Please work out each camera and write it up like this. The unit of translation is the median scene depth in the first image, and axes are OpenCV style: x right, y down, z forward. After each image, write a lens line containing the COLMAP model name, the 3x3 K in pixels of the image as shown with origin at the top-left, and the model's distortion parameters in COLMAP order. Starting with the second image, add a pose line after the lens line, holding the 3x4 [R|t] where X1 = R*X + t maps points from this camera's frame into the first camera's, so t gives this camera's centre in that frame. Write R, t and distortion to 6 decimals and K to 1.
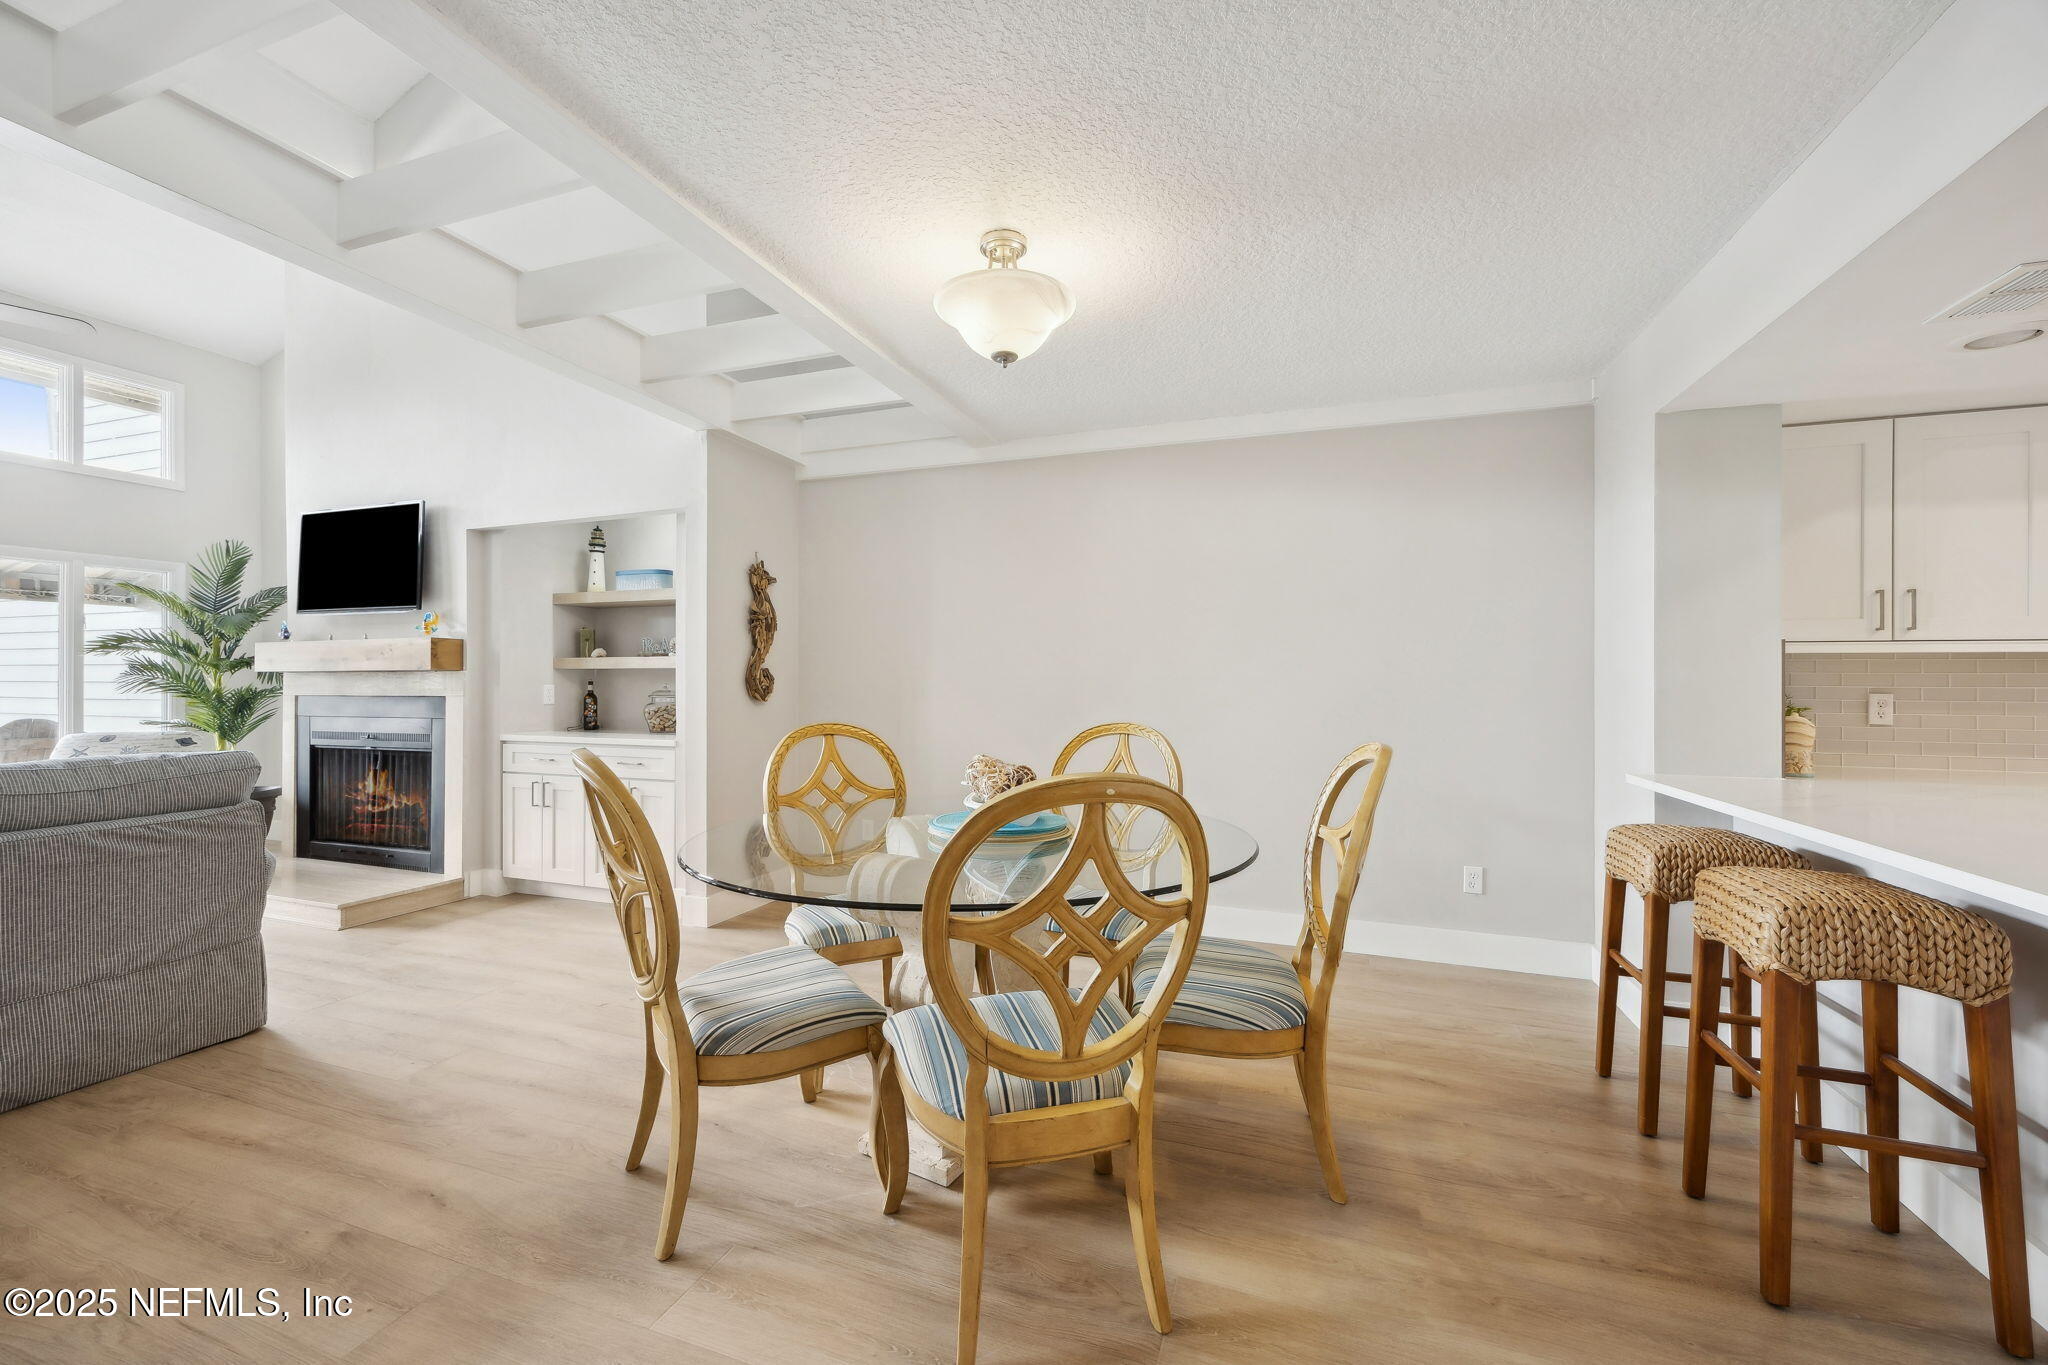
lens RADIAL K [[801.0, 0, 1024.0], [0, 801.0, 682.5], [0, 0, 1]] dist [-0.000452, -0.000049]
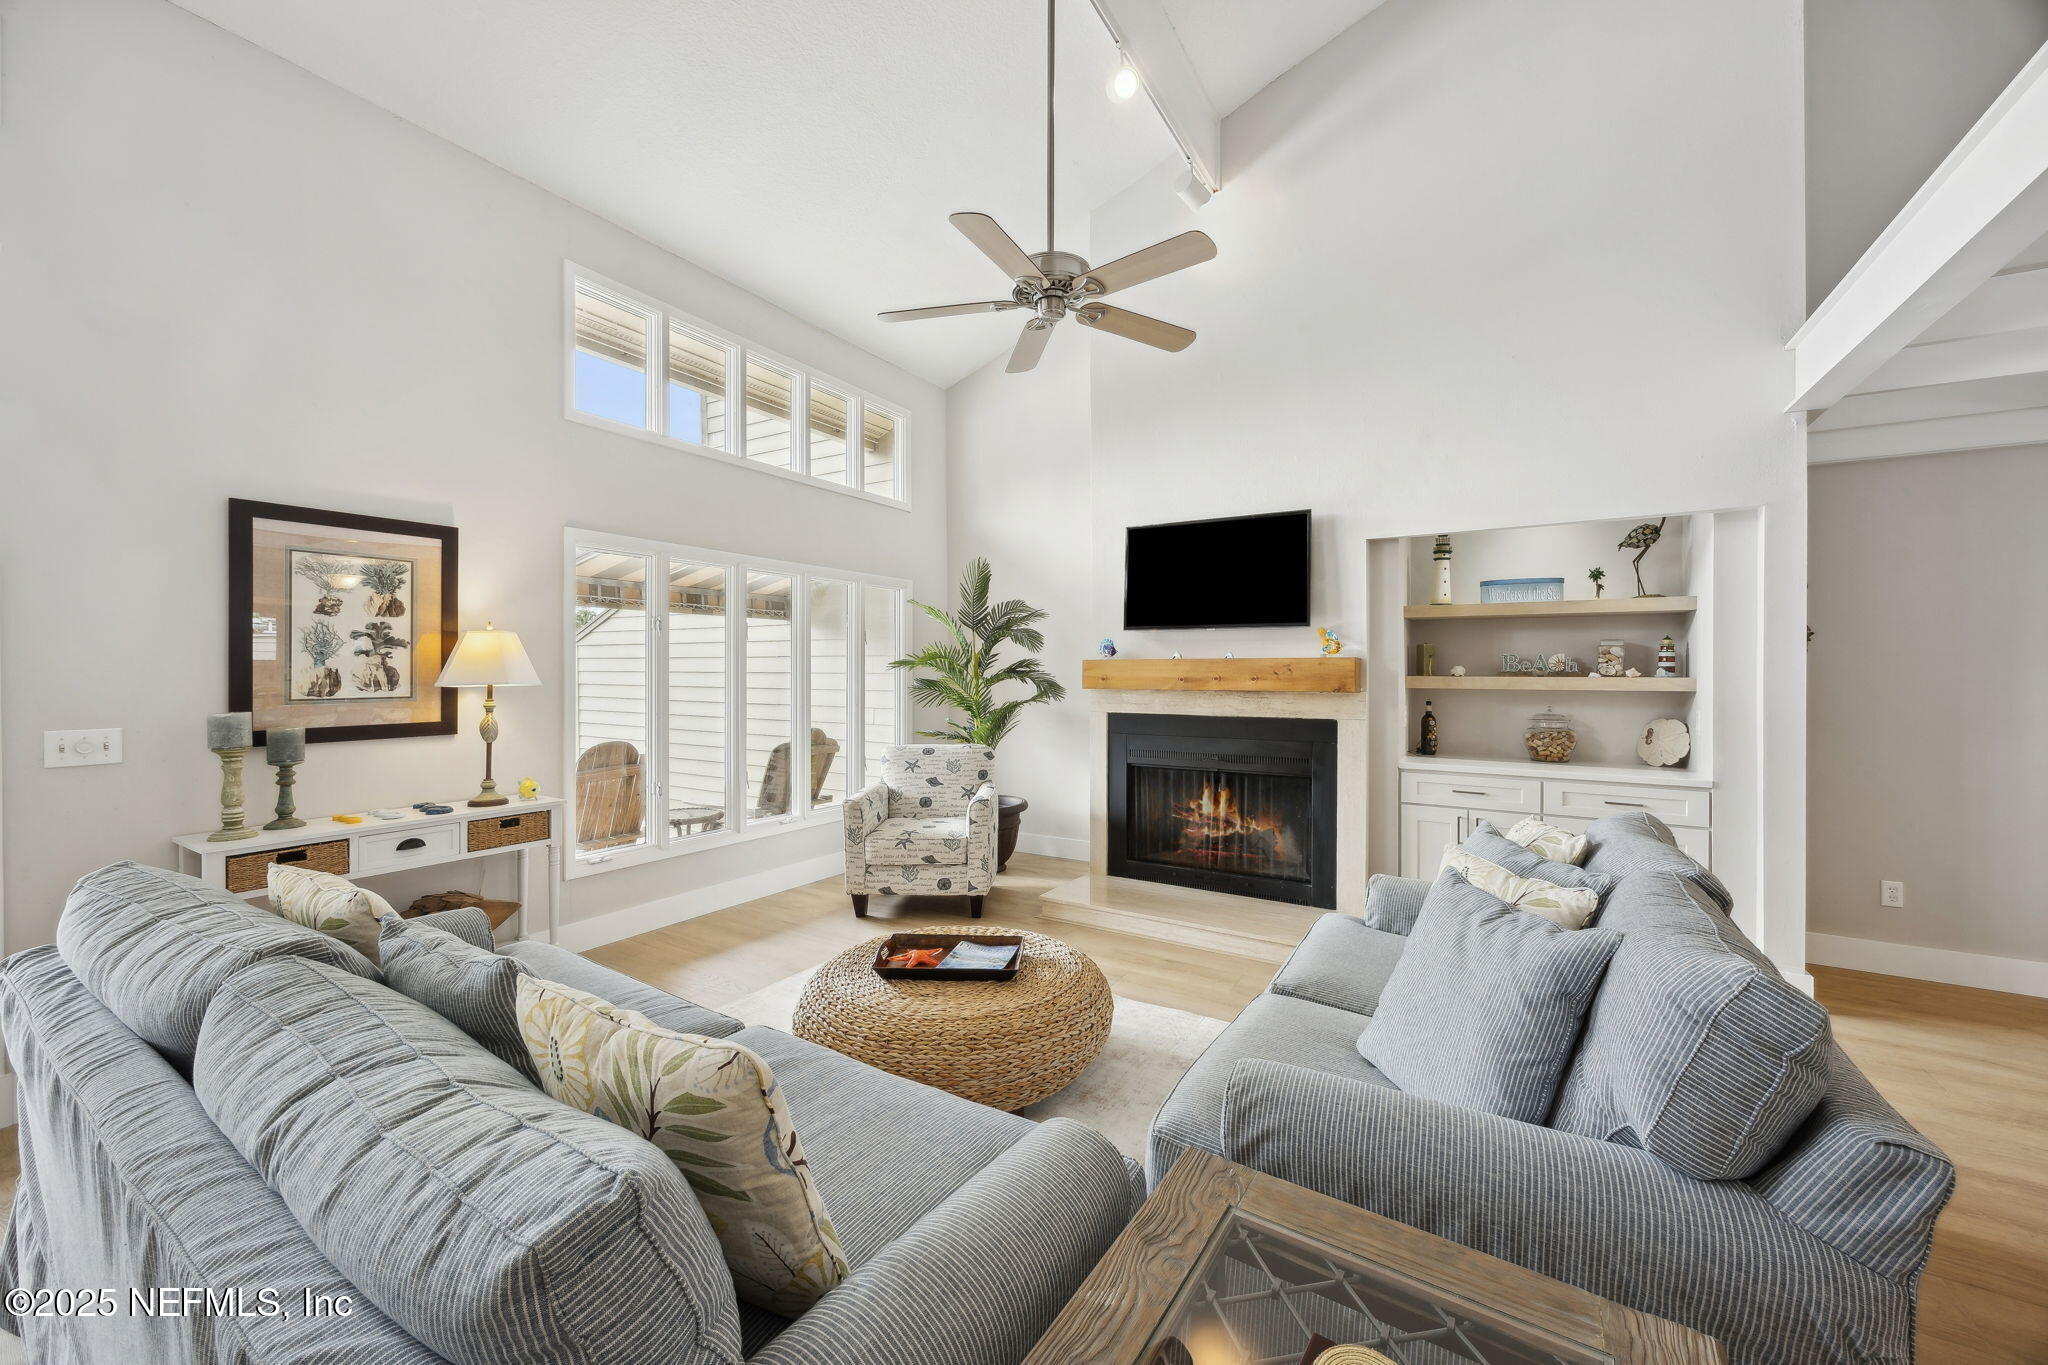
lens RADIAL K [[801.0, 0, 1024.0], [0, 801.0, 682.5], [0, 0, 1]] dist [-0.000452, -0.000049]
pose [[0.974109, 0.007249, -0.225961, -0.807078], [-0.005231, 0.999941, 0.009526, -0.030045], [0.226017, -0.008098, 0.974090, 0.010819]]
